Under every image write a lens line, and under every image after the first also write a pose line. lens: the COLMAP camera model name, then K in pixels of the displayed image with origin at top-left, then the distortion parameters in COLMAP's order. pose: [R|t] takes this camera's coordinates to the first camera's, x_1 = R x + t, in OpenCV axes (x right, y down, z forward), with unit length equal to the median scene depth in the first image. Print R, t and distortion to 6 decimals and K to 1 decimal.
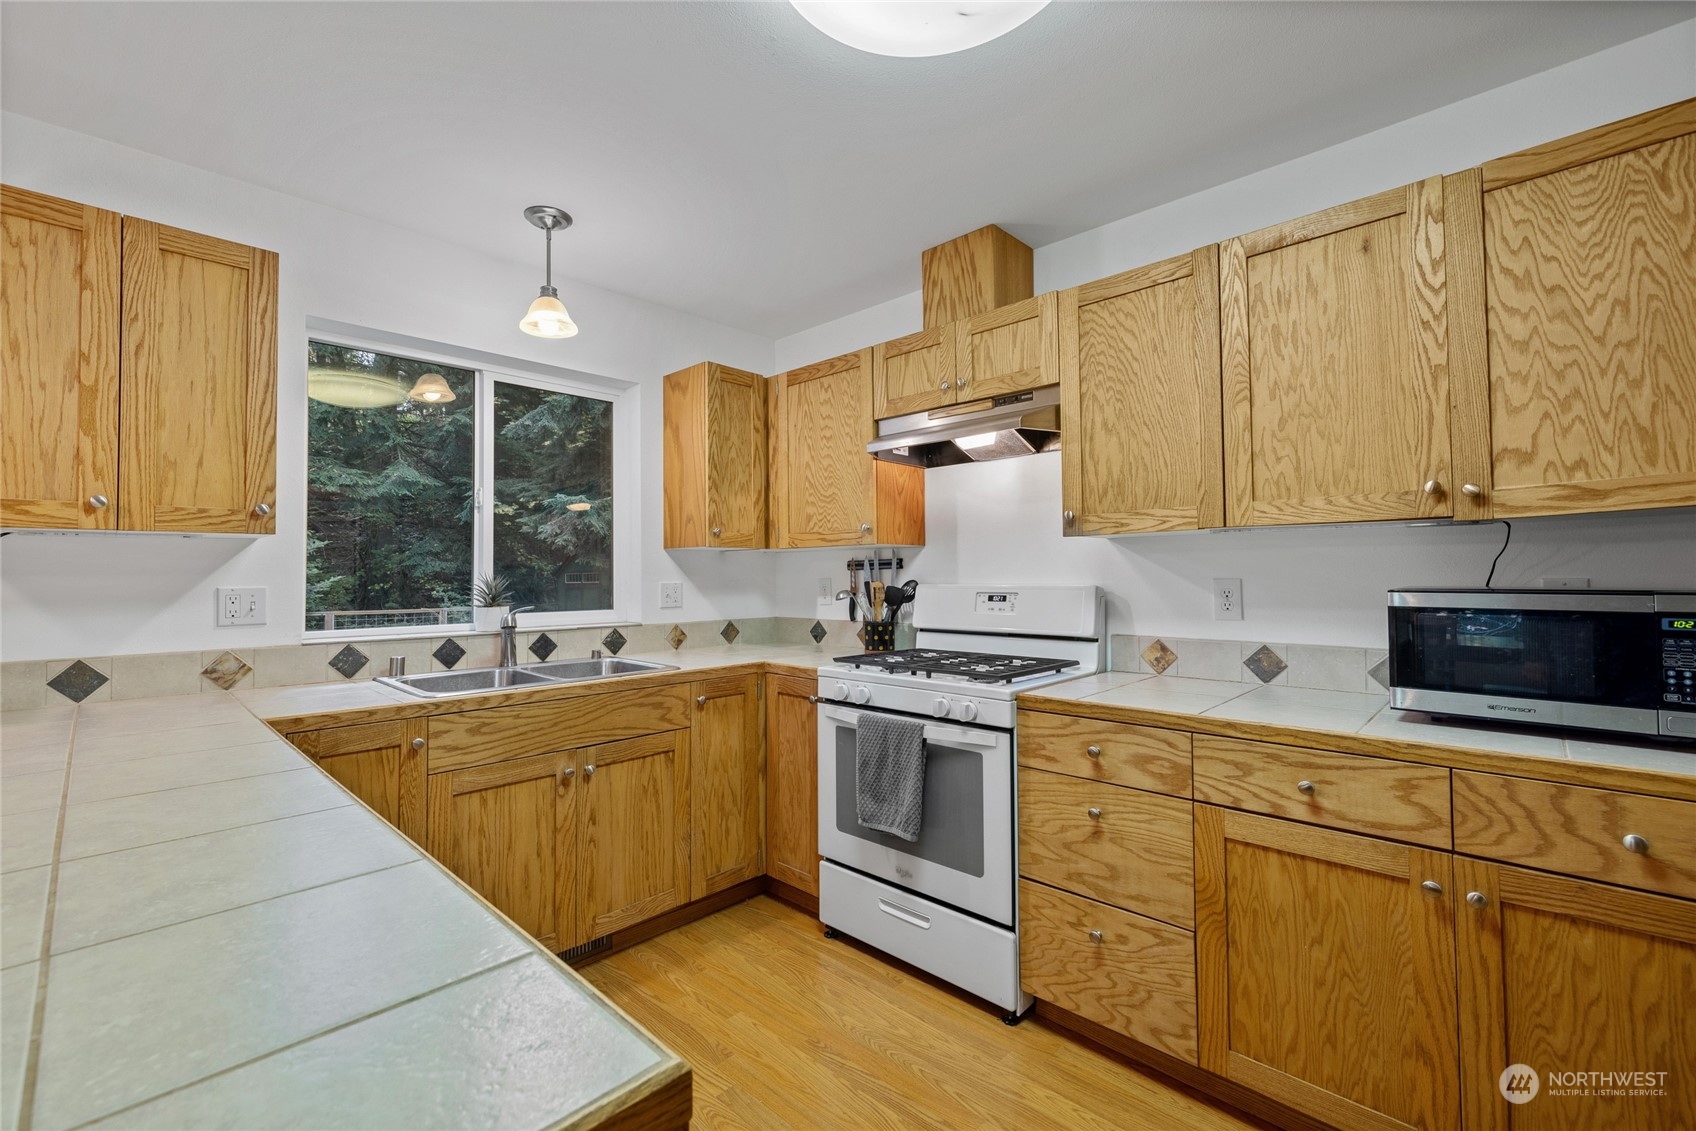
lens RADIAL K [[731.0, 0, 831.7], [0, 731.0, 561.4], [0, 0, 1]] dist [0.000188, -0.000003]
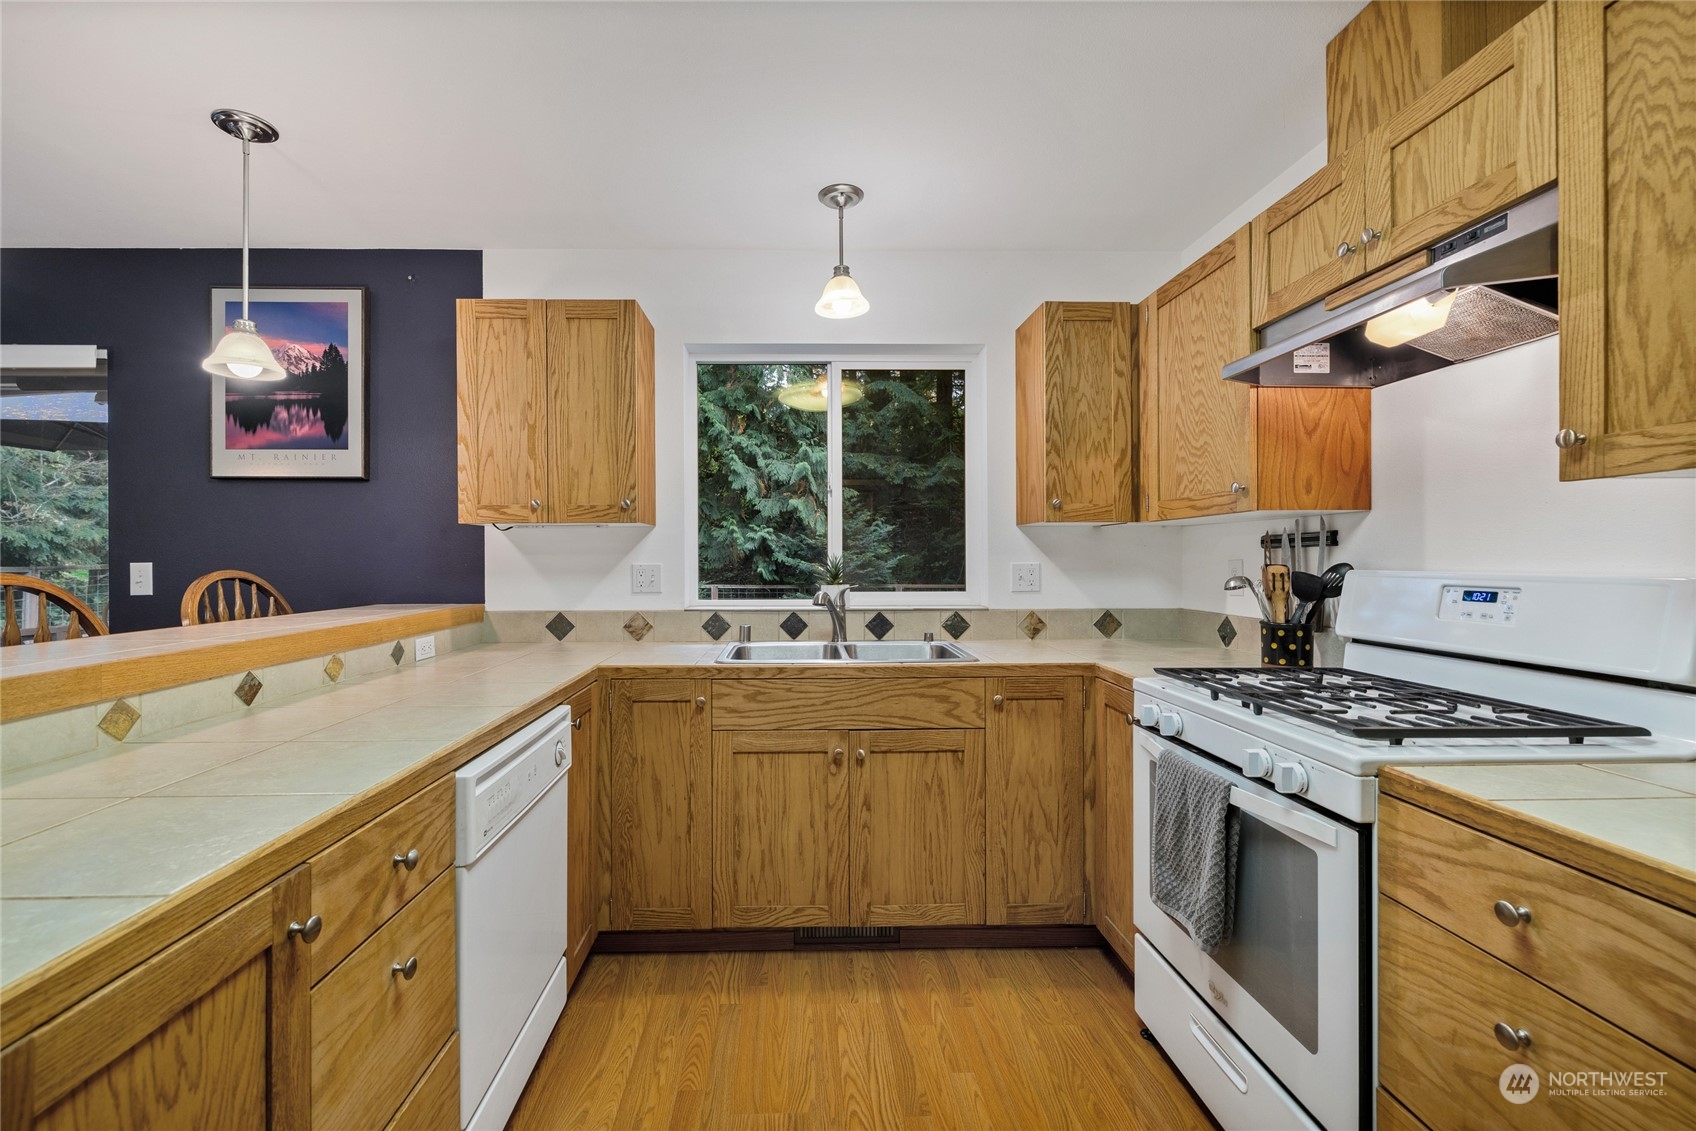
lens RADIAL K [[731.0, 0, 846.5], [0, 731.0, 565.1], [0, 0, 1]] dist [0.000188, -0.000003]
pose [[0.711243, 0.011478, -0.702852, 0.320006], [0.012058, 0.999520, 0.028524, 0.003997], [0.702842, -0.028763, 0.710764, 0.280508]]
